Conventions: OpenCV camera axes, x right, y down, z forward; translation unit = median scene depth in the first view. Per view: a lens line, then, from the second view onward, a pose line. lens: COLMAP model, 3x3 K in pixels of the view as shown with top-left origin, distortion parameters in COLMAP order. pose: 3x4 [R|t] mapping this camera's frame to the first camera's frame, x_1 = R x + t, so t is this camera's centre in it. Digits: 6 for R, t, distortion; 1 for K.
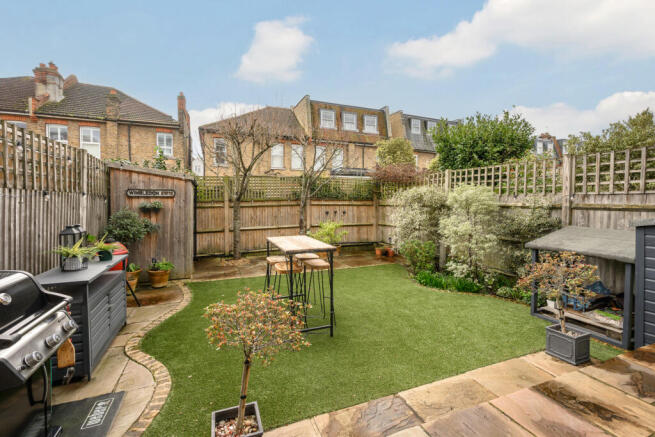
lens RADIAL K [[291.1, 0, 353.4], [0, 291.1, 207.6], [0, 0, 1]] dist [0.000864, 0.001378]
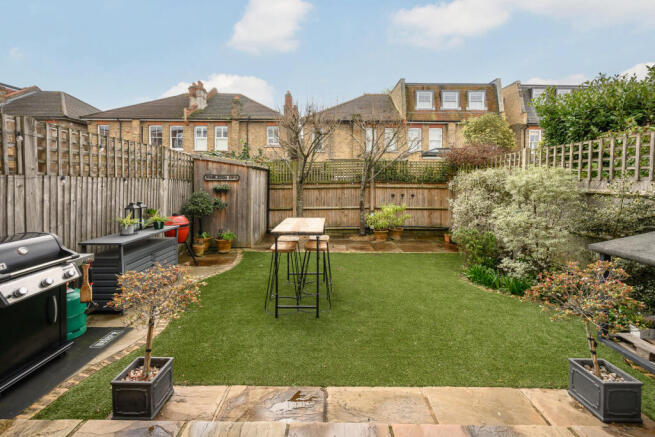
lens RADIAL K [[282.8, 0, 340.6], [0, 282.8, 186.8], [0, 0, 1]] dist [0.002232, 0.000569]
pose [[0.925478, 0.013445, -0.378564, 0.171342], [-0.015958, 0.999867, -0.003500, -0.009475], [0.378466, 0.009280, 0.925569, 0.042141]]
